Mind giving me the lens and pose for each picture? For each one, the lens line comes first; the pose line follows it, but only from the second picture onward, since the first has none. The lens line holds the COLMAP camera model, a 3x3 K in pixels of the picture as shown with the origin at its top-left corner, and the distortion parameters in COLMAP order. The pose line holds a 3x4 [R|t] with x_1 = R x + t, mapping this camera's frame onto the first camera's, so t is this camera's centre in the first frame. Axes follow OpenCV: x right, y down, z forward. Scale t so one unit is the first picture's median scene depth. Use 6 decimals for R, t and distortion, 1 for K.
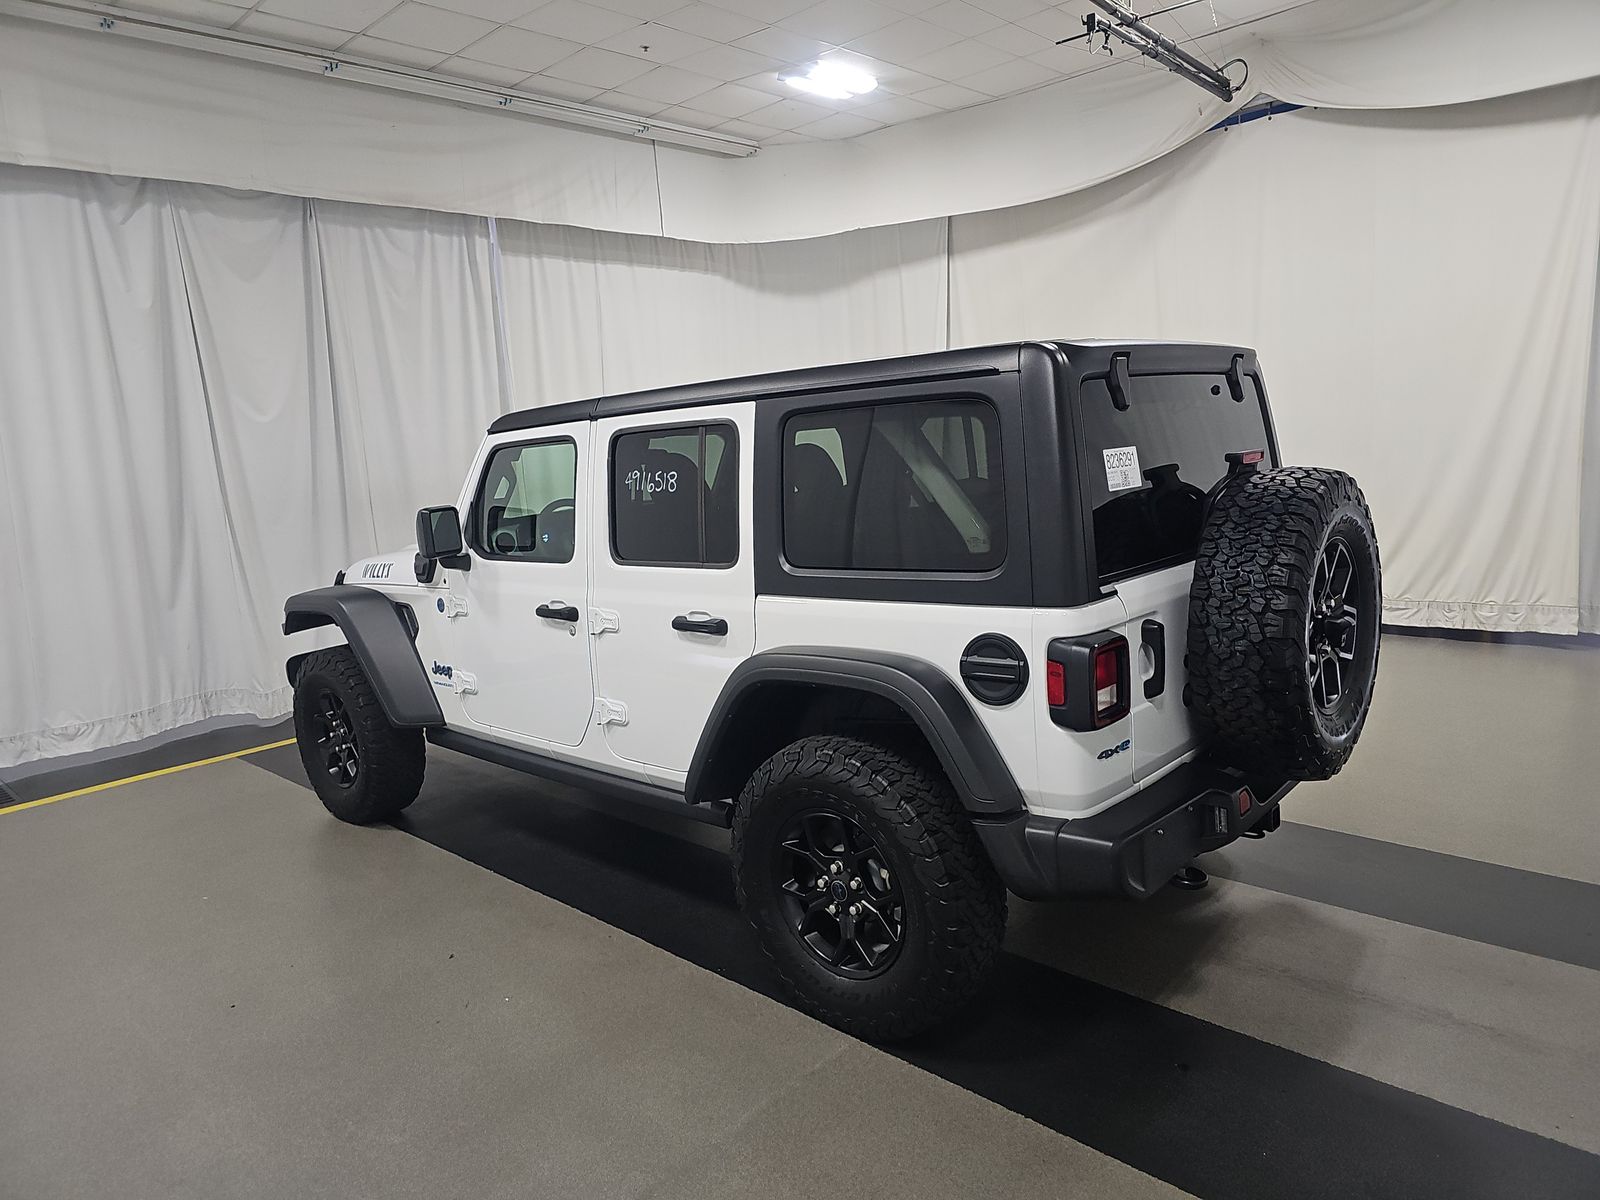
lens RADIAL K [[1042.9, 0, 791.4], [0, 1042.9, 598.2], [0, 0, 1]] dist [0.058426, -0.069125]
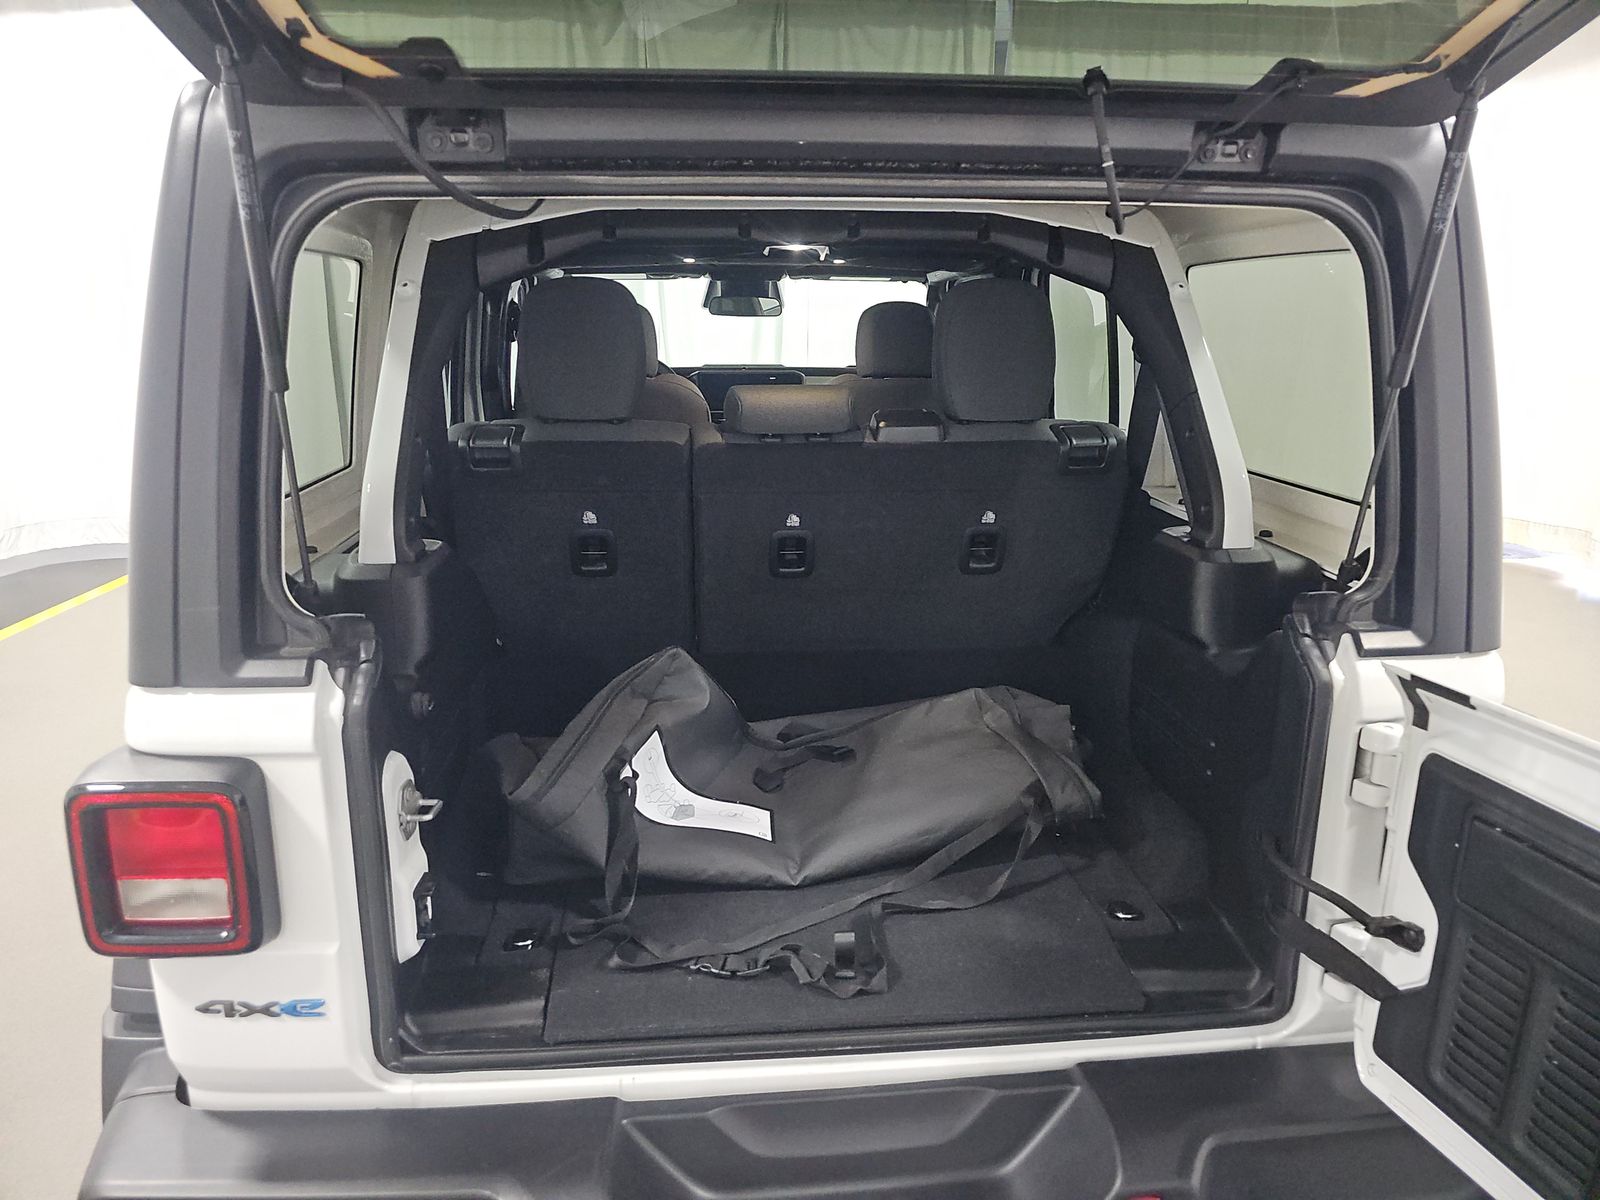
lens RADIAL K [[1042.9, 0, 791.4], [0, 1042.9, 598.2], [0, 0, 1]] dist [0.058426, -0.069125]
pose [[0.741377, 0.241235, -0.626231, 0.240933], [-0.149523, 0.969078, 0.196290, -0.051627], [0.654219, -0.051889, 0.754523, 0.268781]]
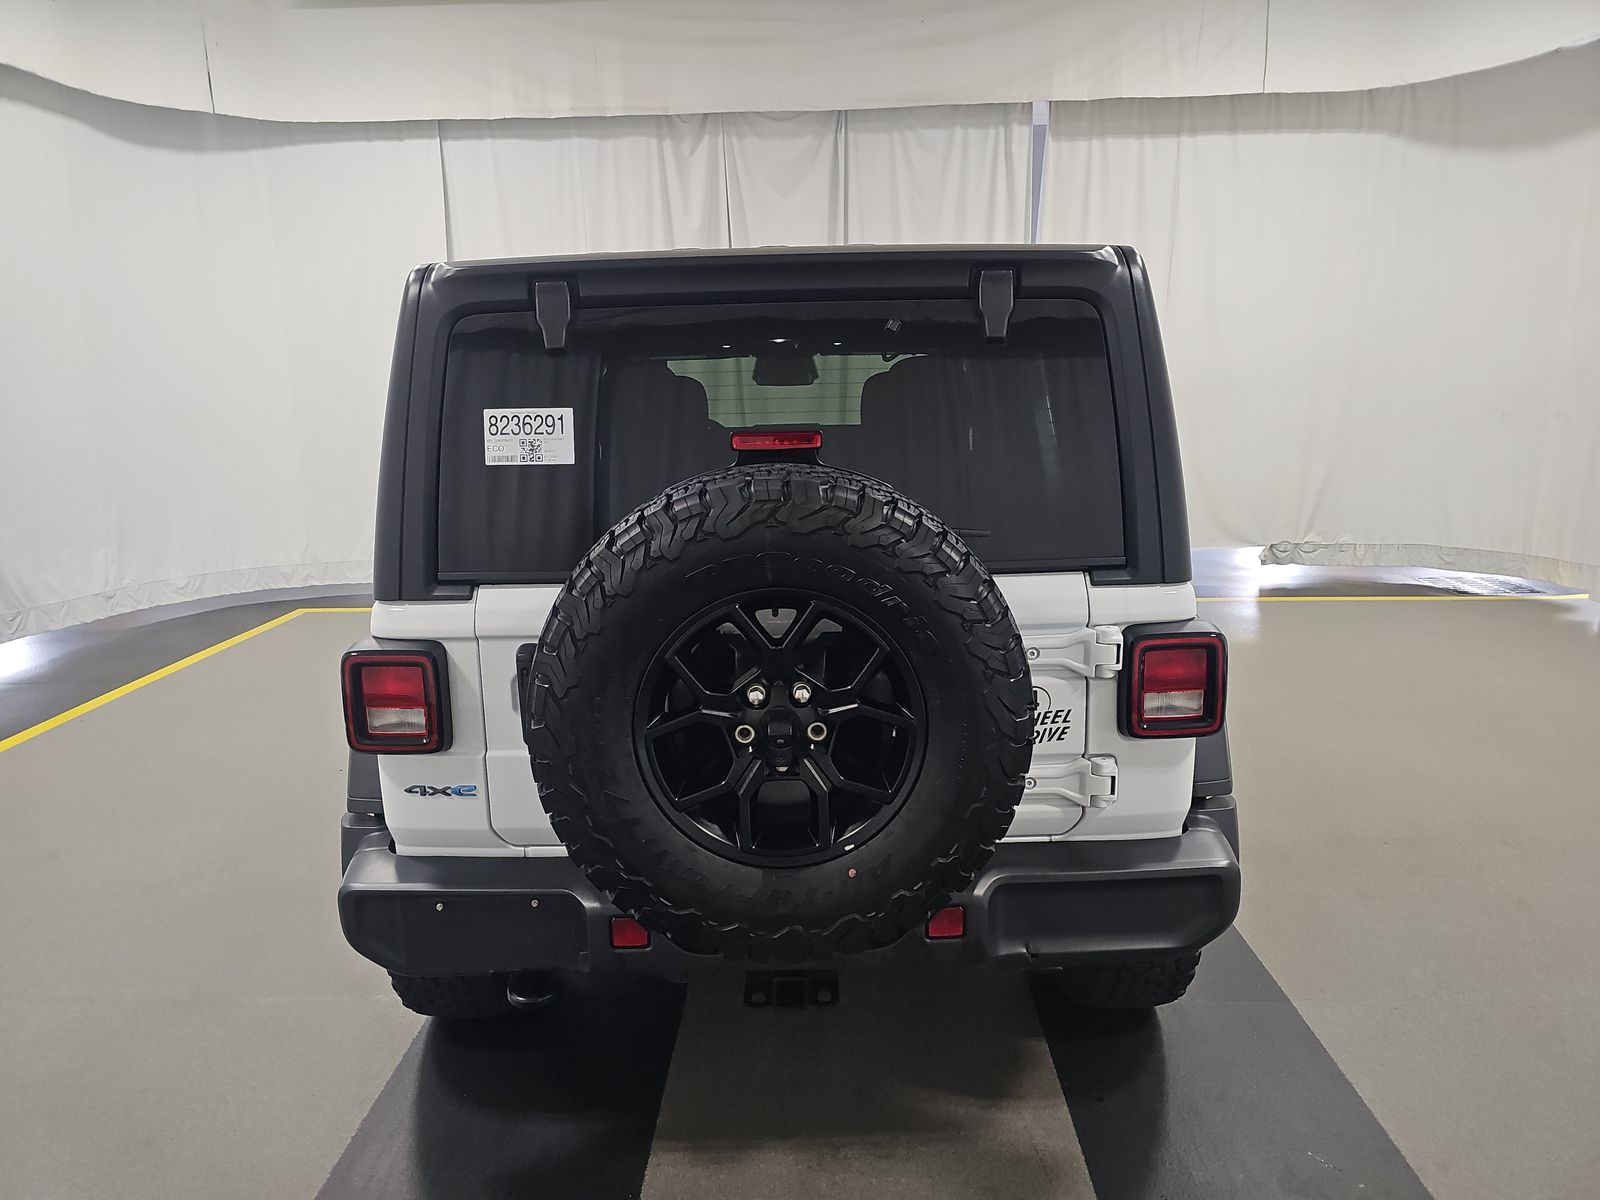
lens RADIAL K [[1042.9, 0, 791.4], [0, 1042.9, 598.2], [0, 0, 1]] dist [0.058426, -0.069125]
pose [[0.679689, 0.201544, -0.705268, 0.337708], [-0.131281, 0.979410, 0.153367, -0.051251], [0.721657, -0.011654, 0.692153, 0.212773]]
